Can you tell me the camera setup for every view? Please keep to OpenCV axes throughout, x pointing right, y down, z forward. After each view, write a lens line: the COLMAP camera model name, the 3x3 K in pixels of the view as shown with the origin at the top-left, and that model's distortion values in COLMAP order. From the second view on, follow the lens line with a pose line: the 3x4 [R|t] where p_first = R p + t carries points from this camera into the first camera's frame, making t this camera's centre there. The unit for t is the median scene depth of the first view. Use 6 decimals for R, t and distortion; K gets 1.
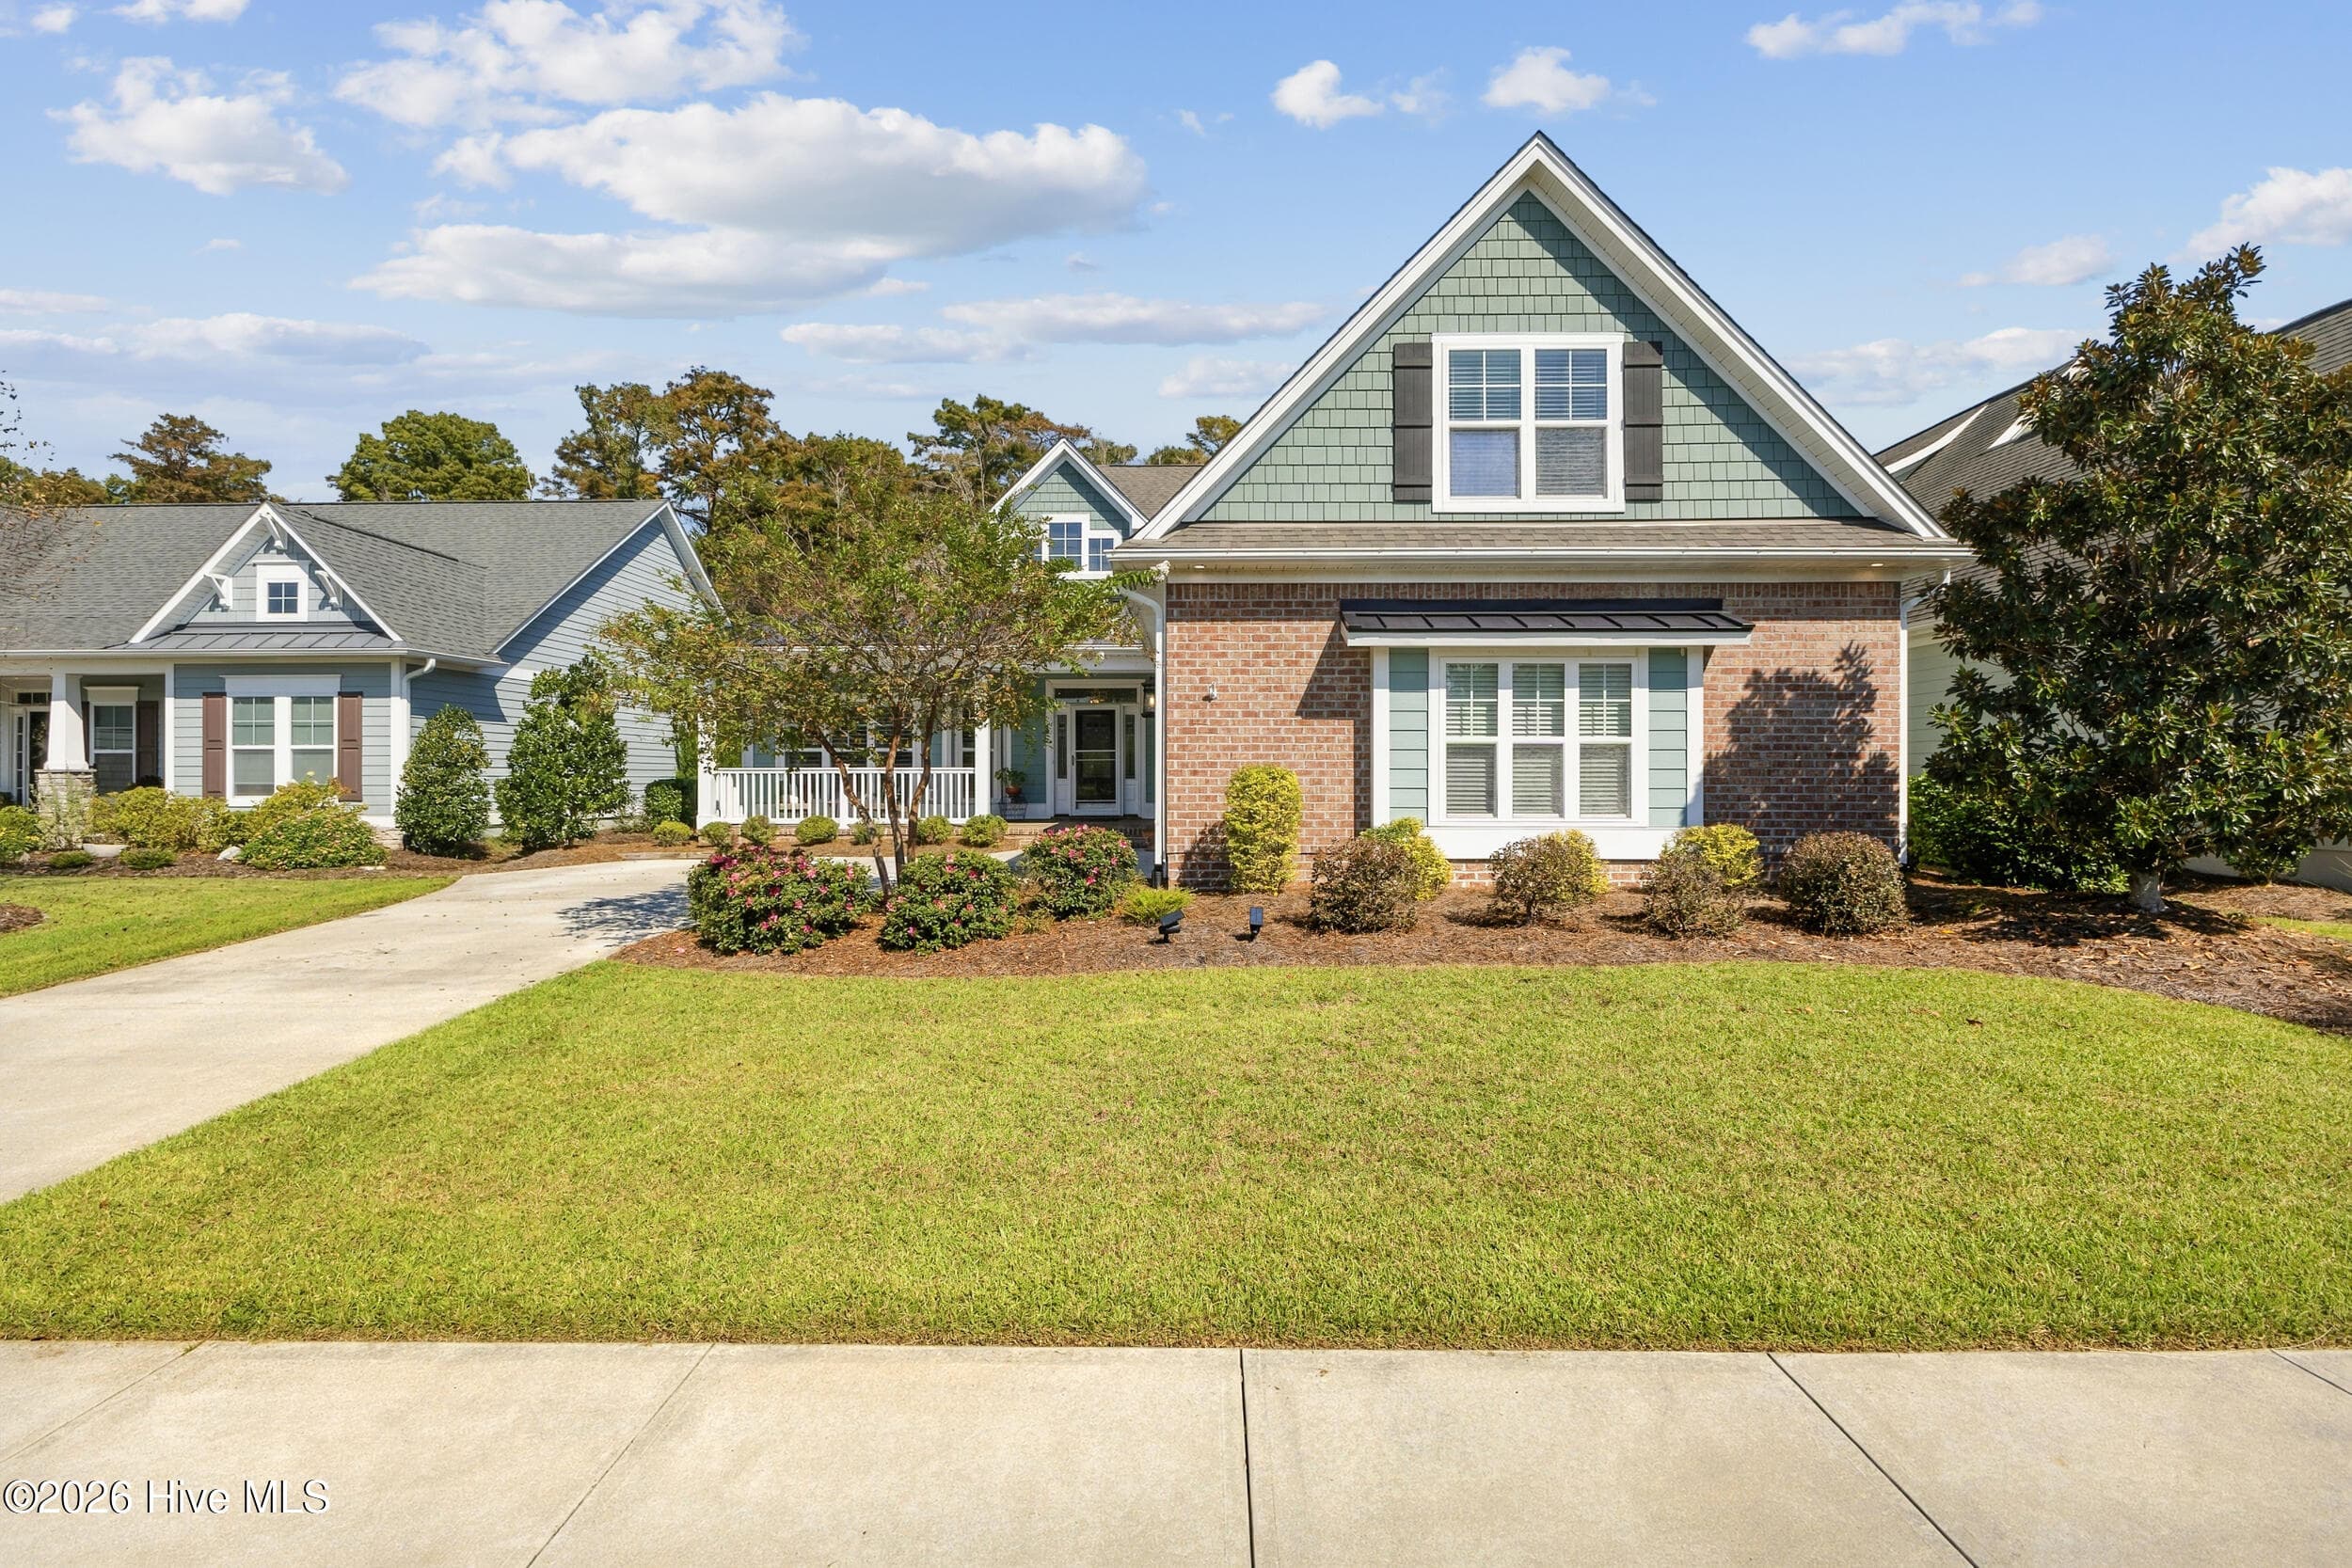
lens RADIAL K [[1091.1, 0, 1185.6], [0, 1091.1, 785.6], [0, 0, 1]] dist [-0.011570, 0.000215]
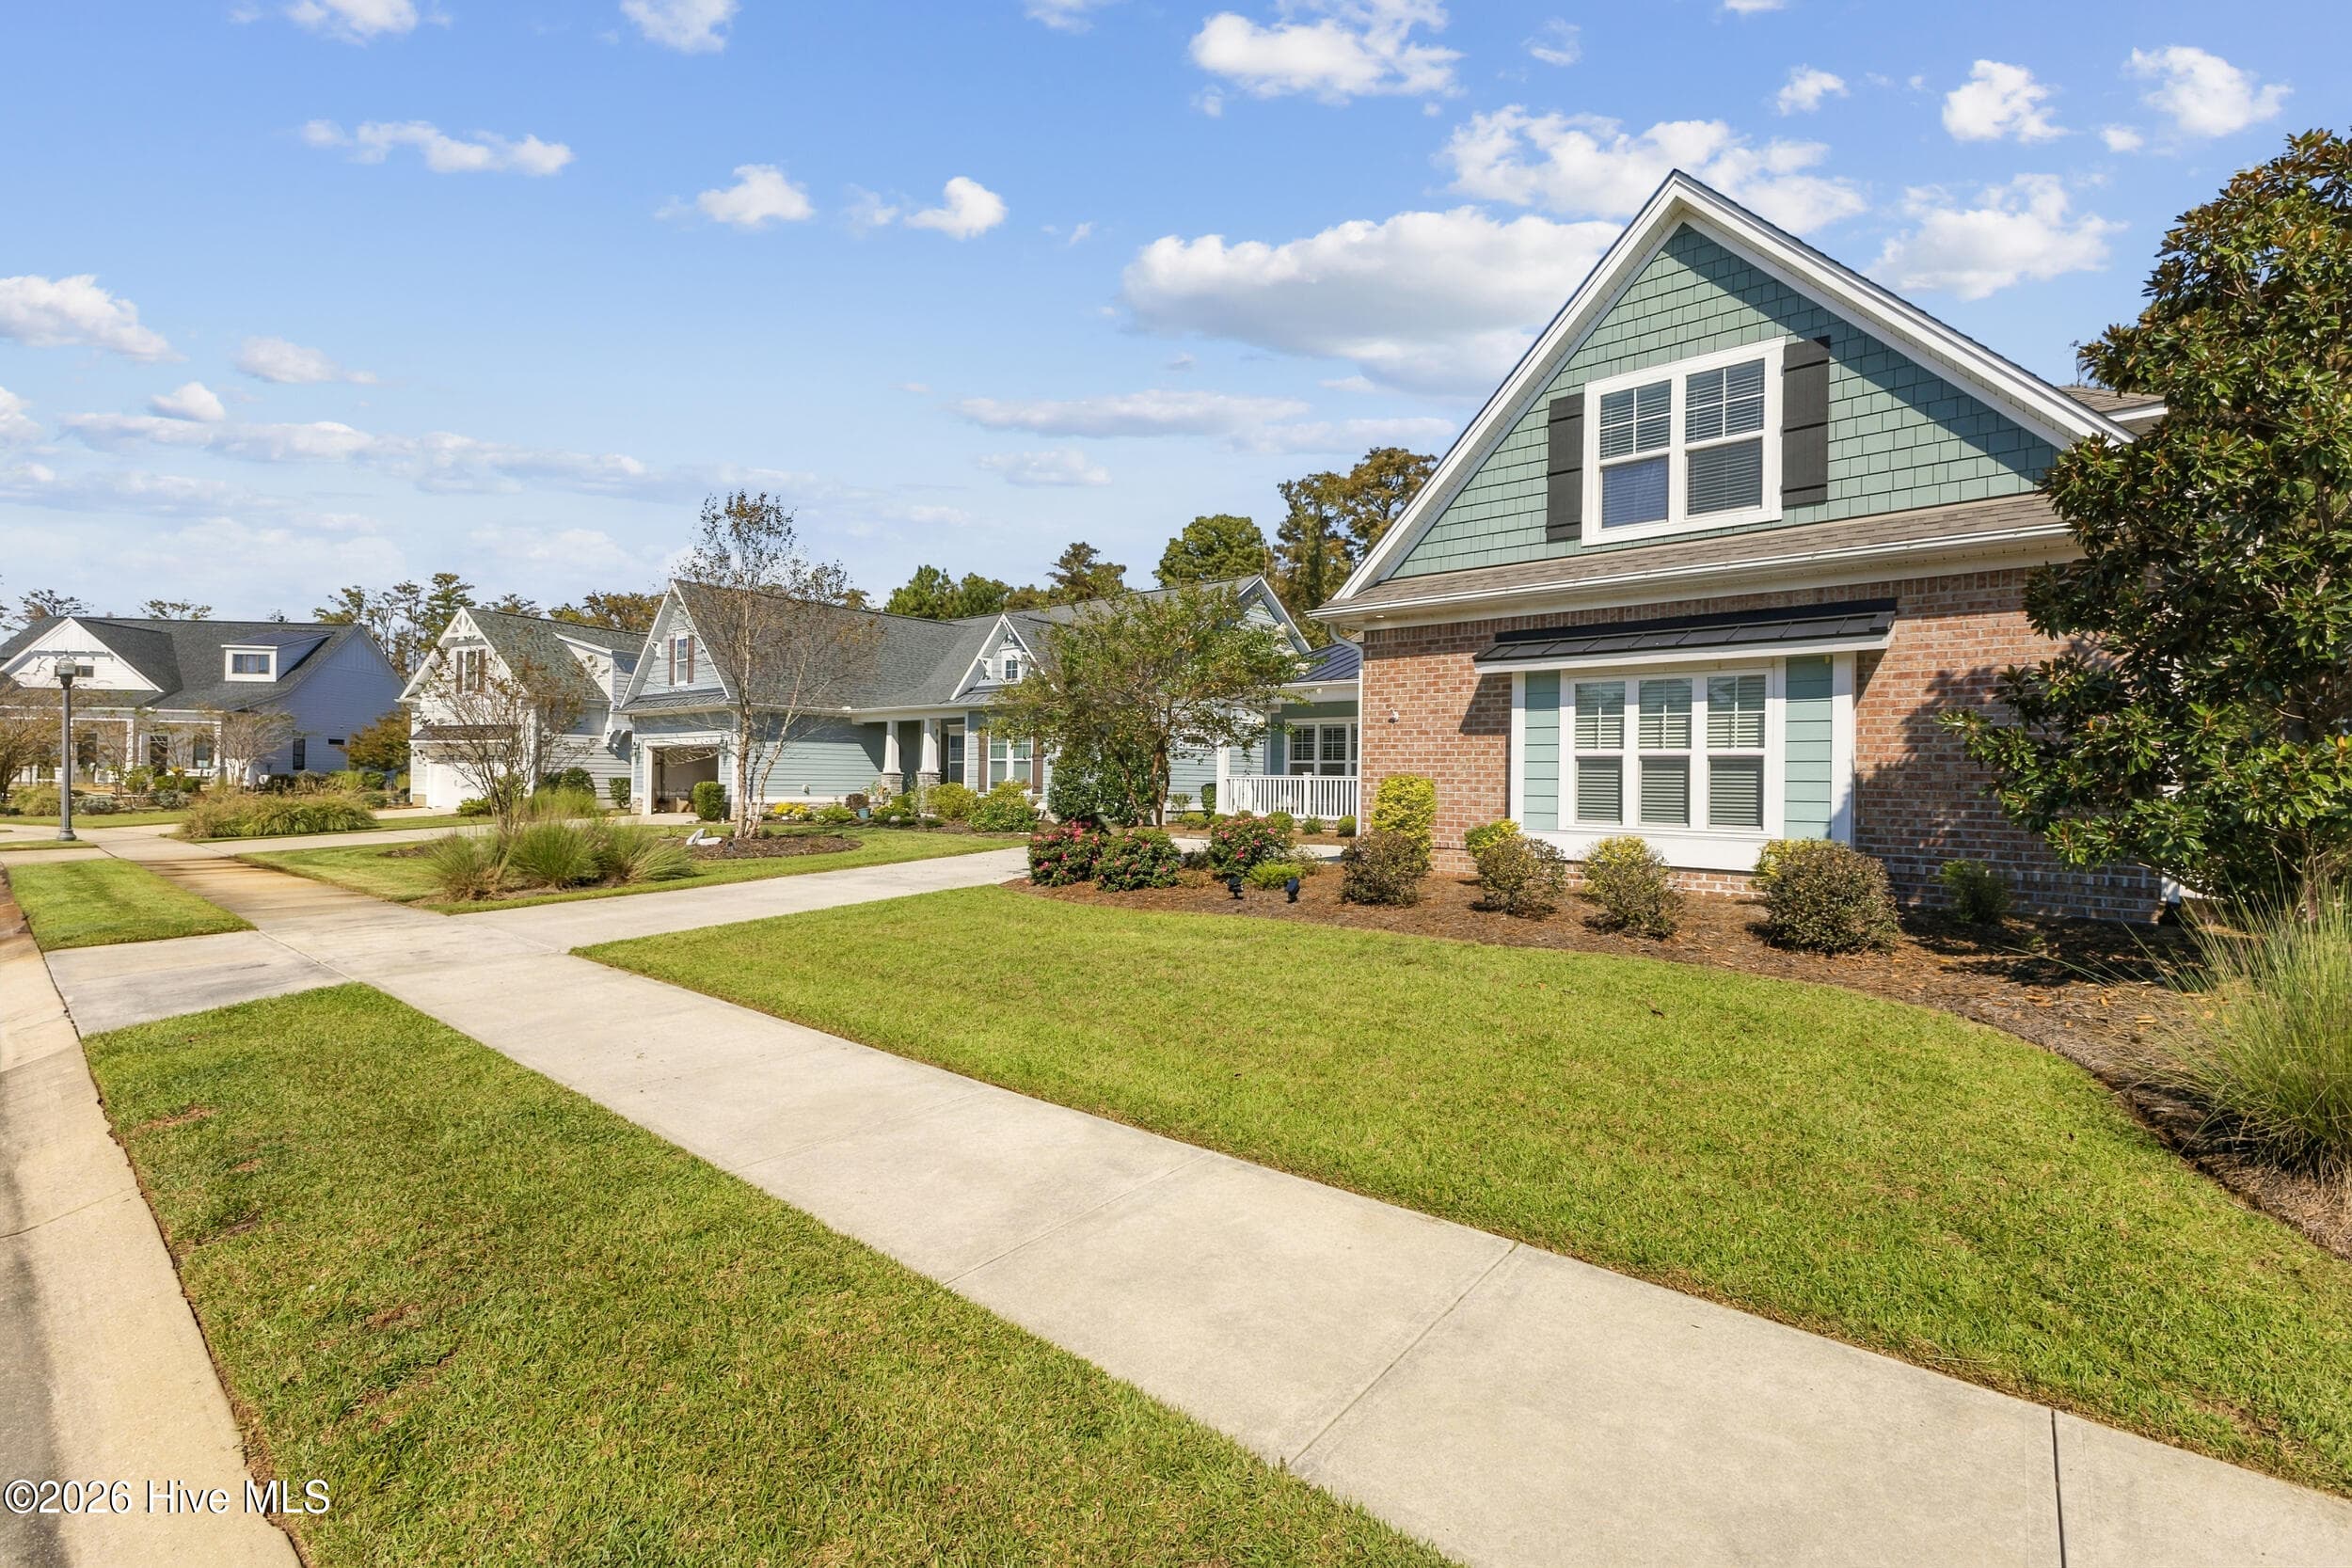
lens RADIAL K [[1003.0, 0, 1183.5], [0, 1003.0, 785.5], [0, 0, 1]] dist [0.001176, 0.000200]
pose [[0.776377, 0.014862, -0.630093, 0.558272], [-0.019994, 0.999800, -0.001054, 0.000628], [0.629951, 0.013416, 0.776519, -0.040441]]
